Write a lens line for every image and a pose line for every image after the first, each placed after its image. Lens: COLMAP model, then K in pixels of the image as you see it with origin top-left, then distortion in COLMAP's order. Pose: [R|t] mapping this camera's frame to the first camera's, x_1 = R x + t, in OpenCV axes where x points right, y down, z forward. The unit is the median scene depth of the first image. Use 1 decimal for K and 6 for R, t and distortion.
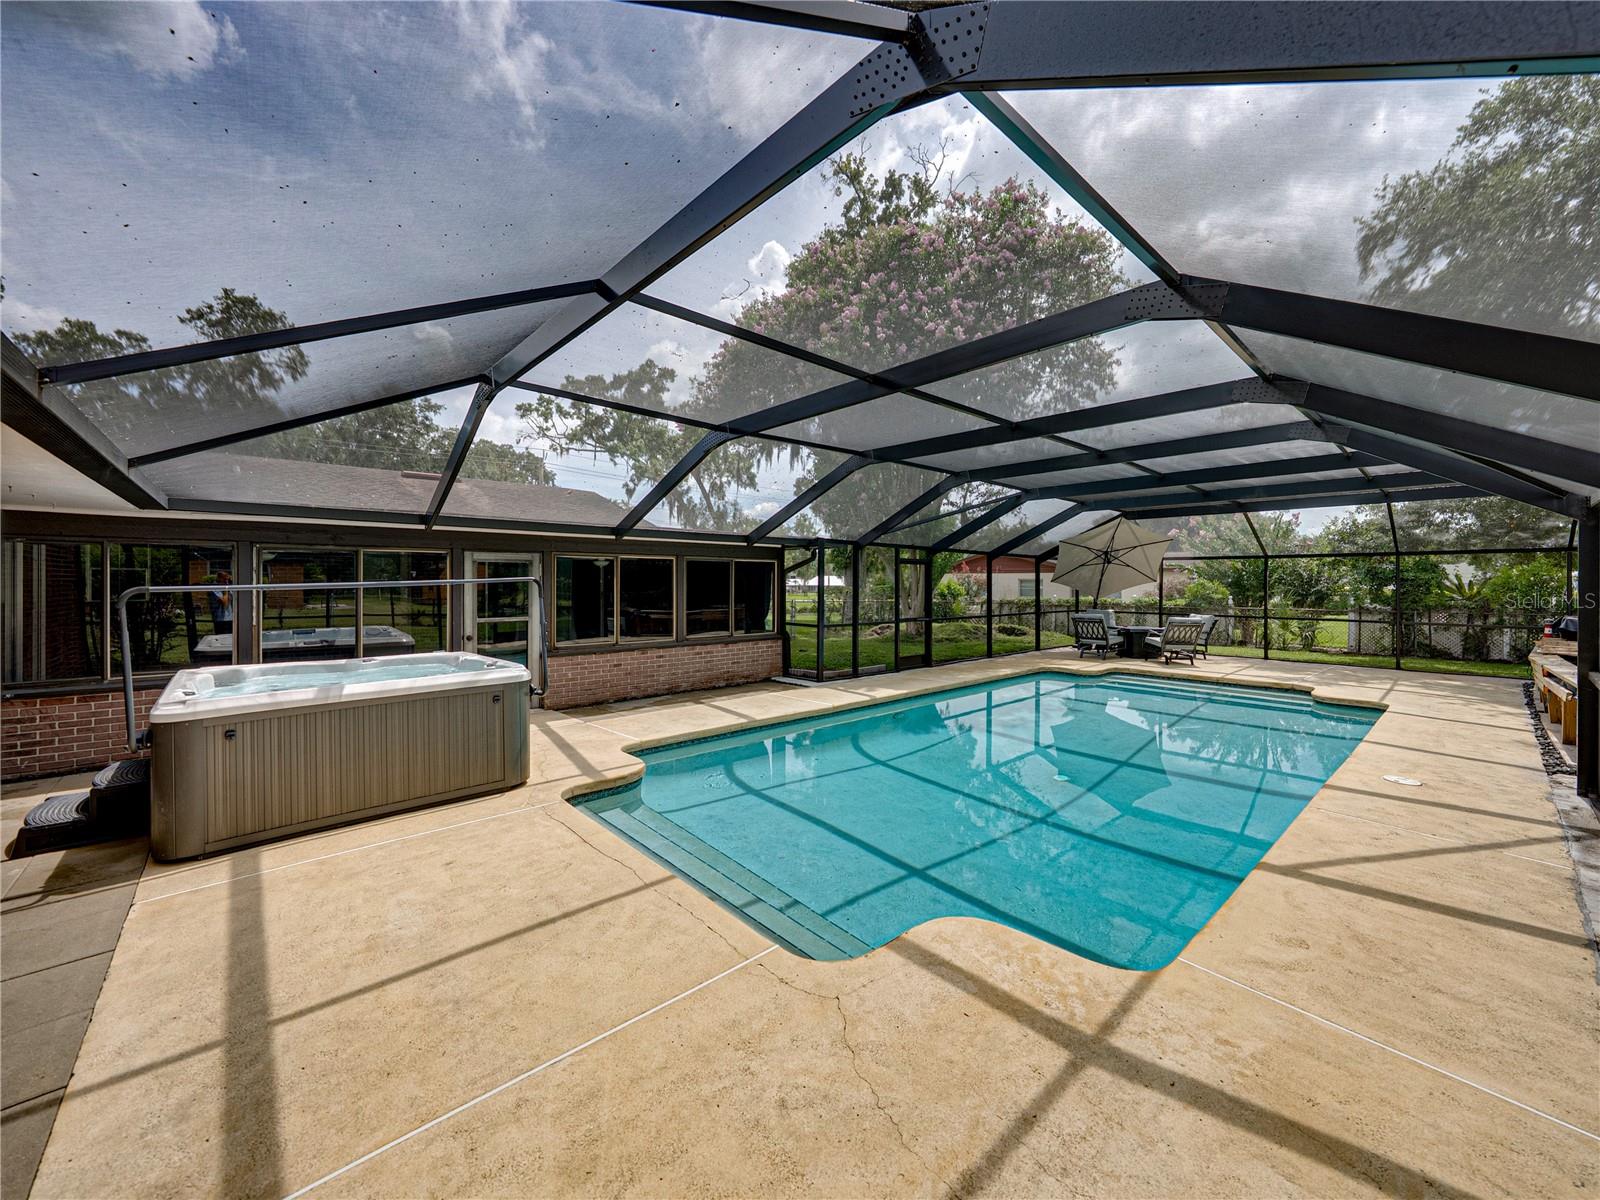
lens RADIAL K [[618.8, 0, 791.9], [0, 618.8, 585.0], [0, 0, 1]] dist [-0.003558, 0.000013]
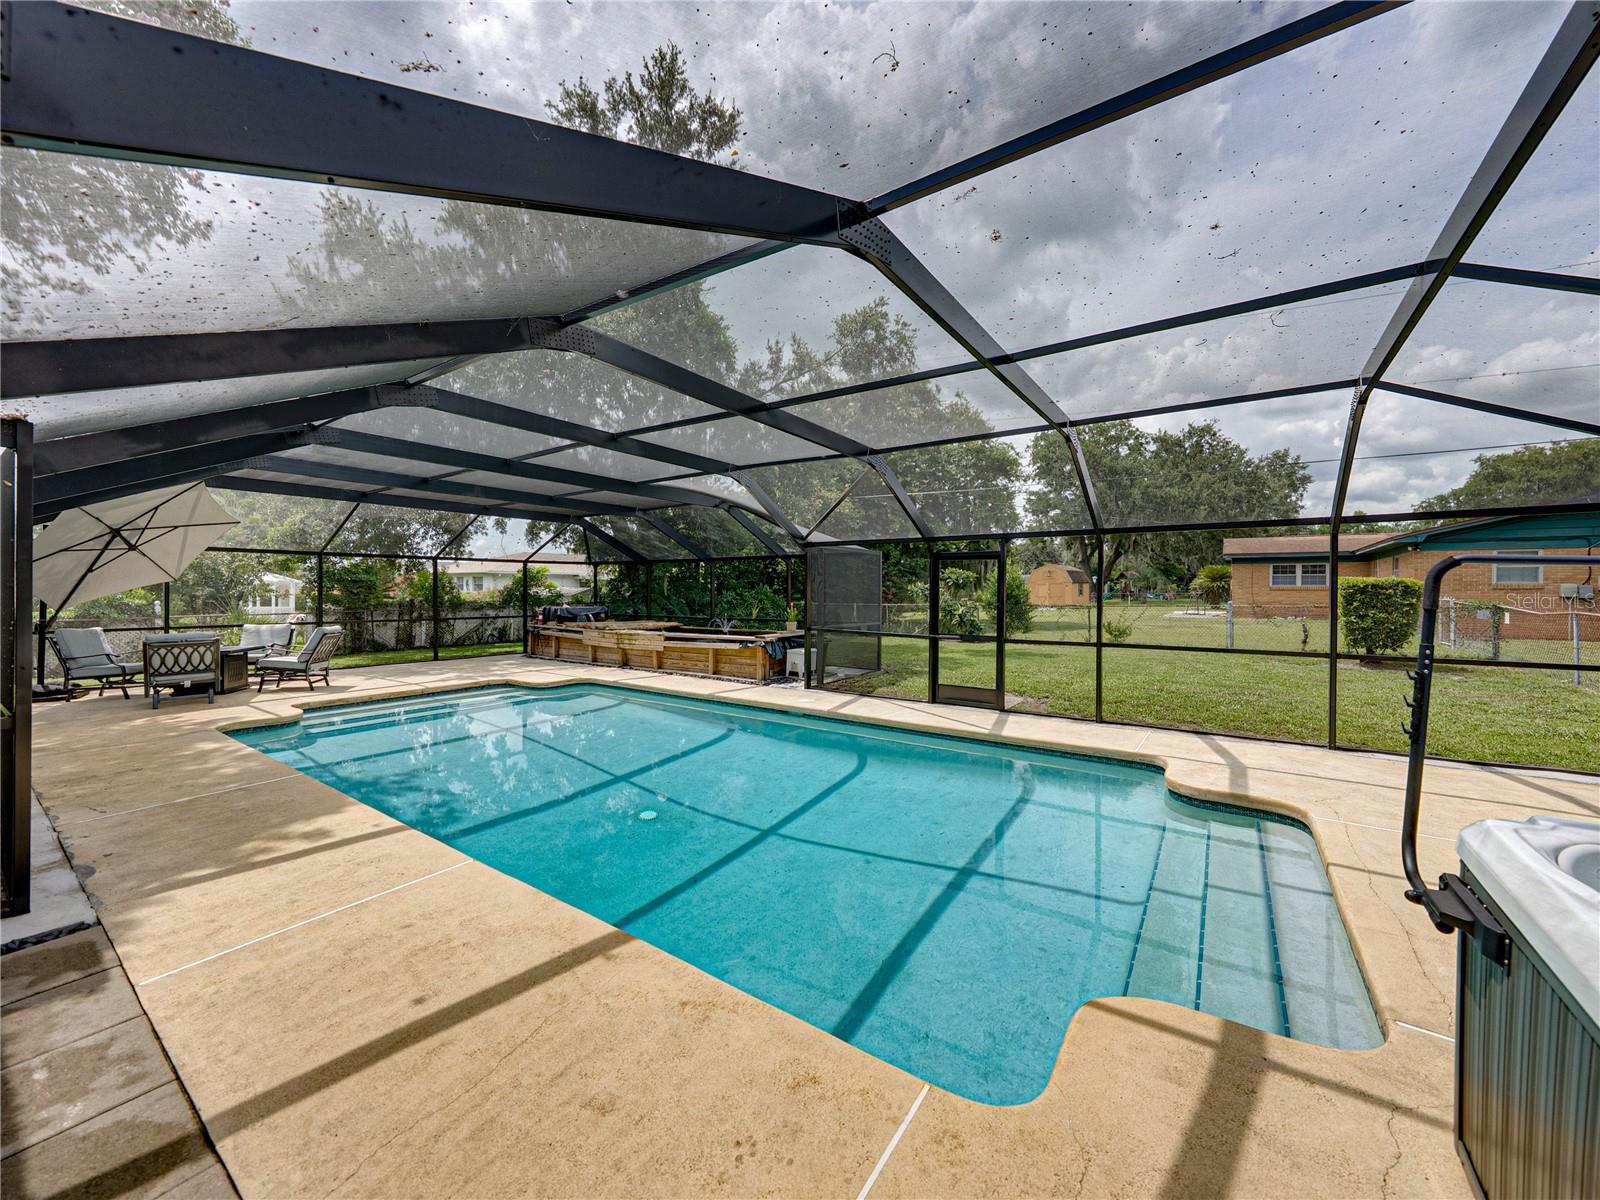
lens RADIAL K [[622.5, 0, 800.0], [0, 622.5, 600.0], [0, 0, 1]] dist [-0.001525, 0.000028]
pose [[-0.240131, -0.019959, 0.970535, -0.329767], [0.000527, 0.999786, 0.020691, 0.002546], [-0.970740, 0.005480, -0.240069, 0.713100]]
